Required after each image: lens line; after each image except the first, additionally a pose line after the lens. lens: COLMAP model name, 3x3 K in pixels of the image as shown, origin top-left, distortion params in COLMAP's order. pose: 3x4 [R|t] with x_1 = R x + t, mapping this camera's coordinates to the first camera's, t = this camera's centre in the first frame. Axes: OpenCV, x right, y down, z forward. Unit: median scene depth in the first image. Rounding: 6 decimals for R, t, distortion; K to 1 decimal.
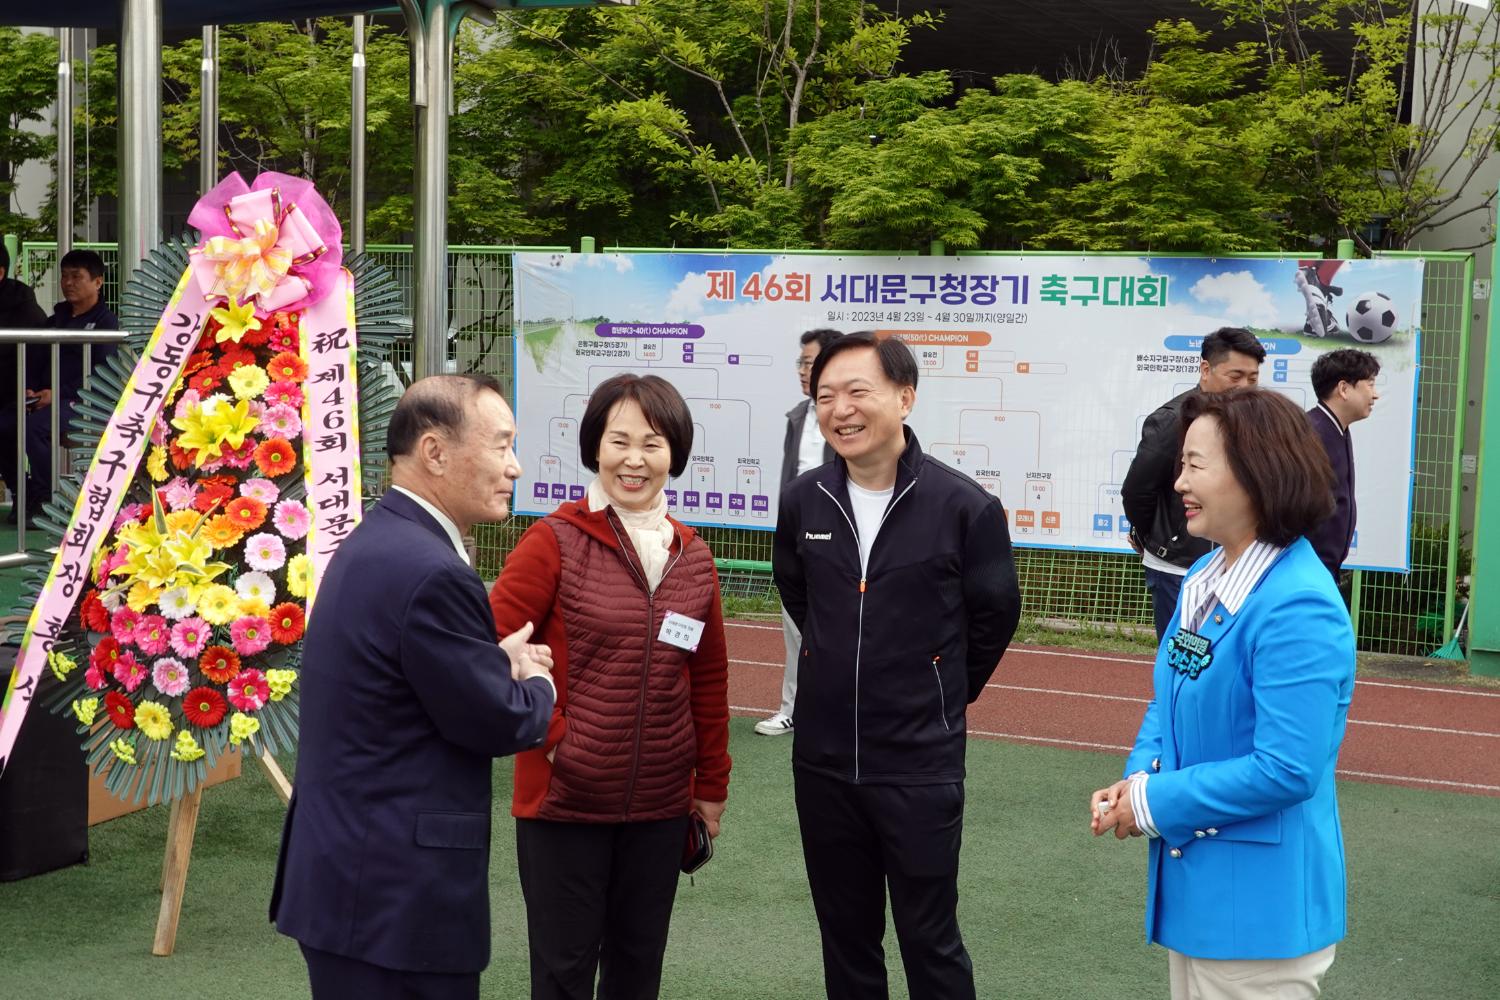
lens RADIAL K [[2094.1, 0, 750.0], [0, 2094.1, 500.0], [0, 0, 1]] dist [-0.006516, -0.194150]
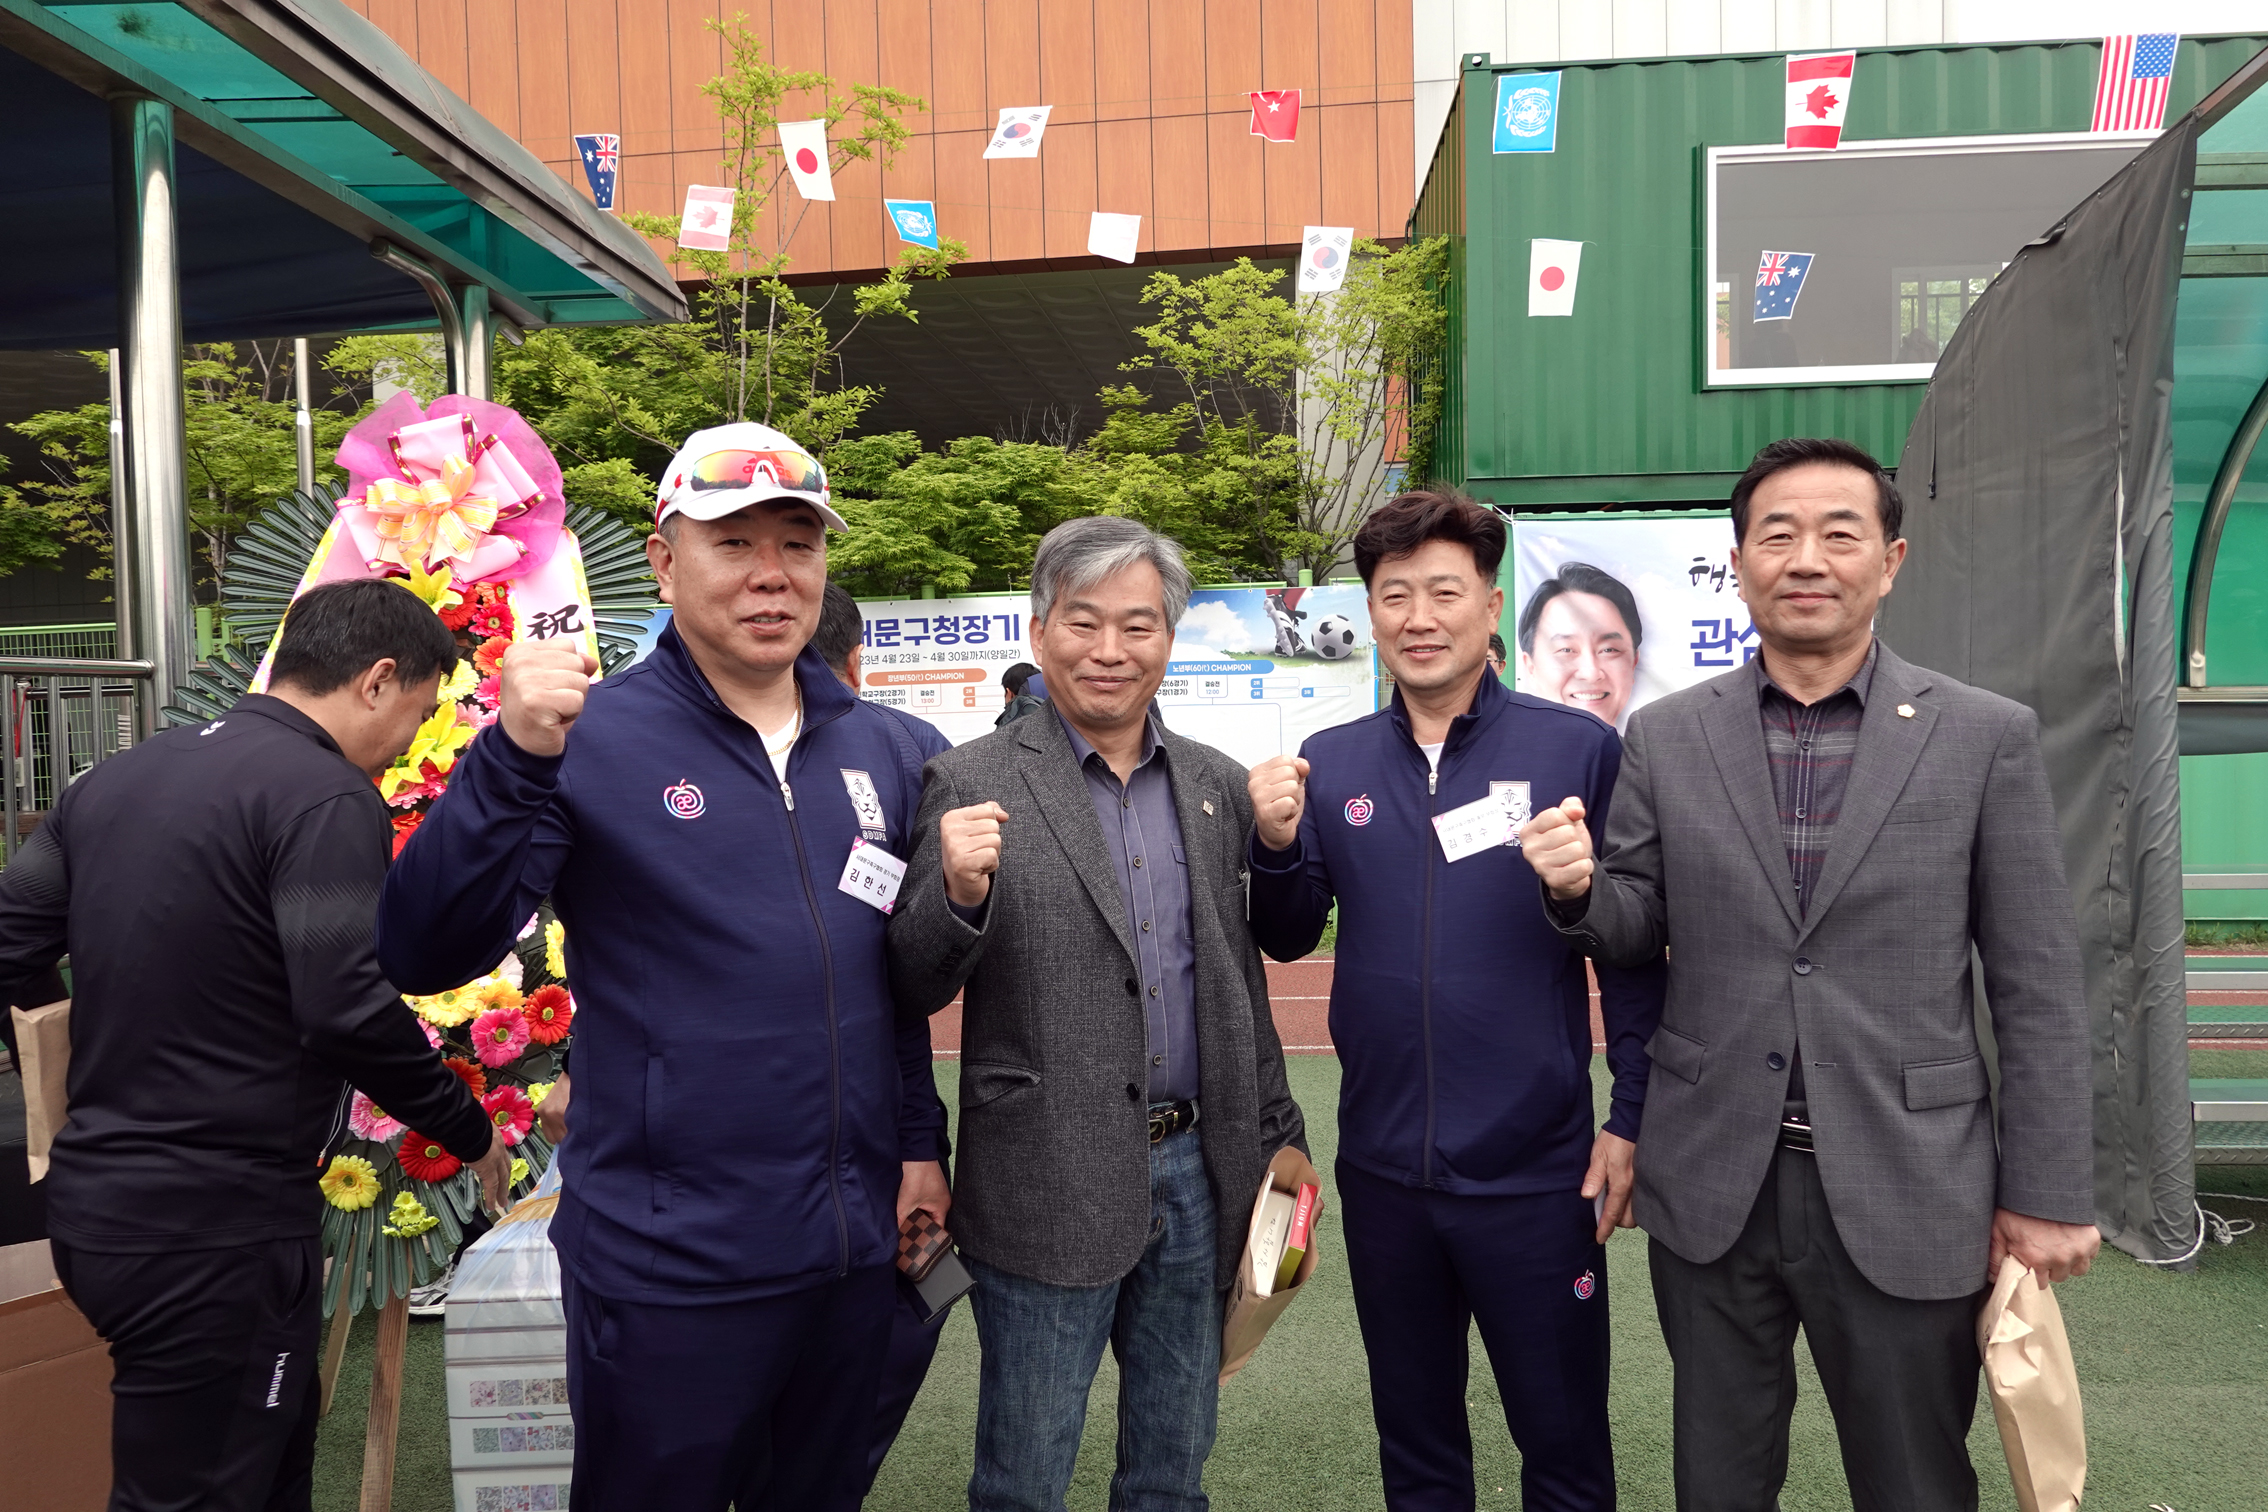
lens RADIAL K [[1644.9, 0, 1130.5], [0, 1644.9, 738.2], [0, 0, 1]] dist [-0.022065, -0.000503]
pose [[0.937748, -0.055293, 0.342887, -0.111263], [0.078381, 0.995469, -0.053836, 0.006079], [-0.338357, 0.077360, 0.937833, 0.208492]]
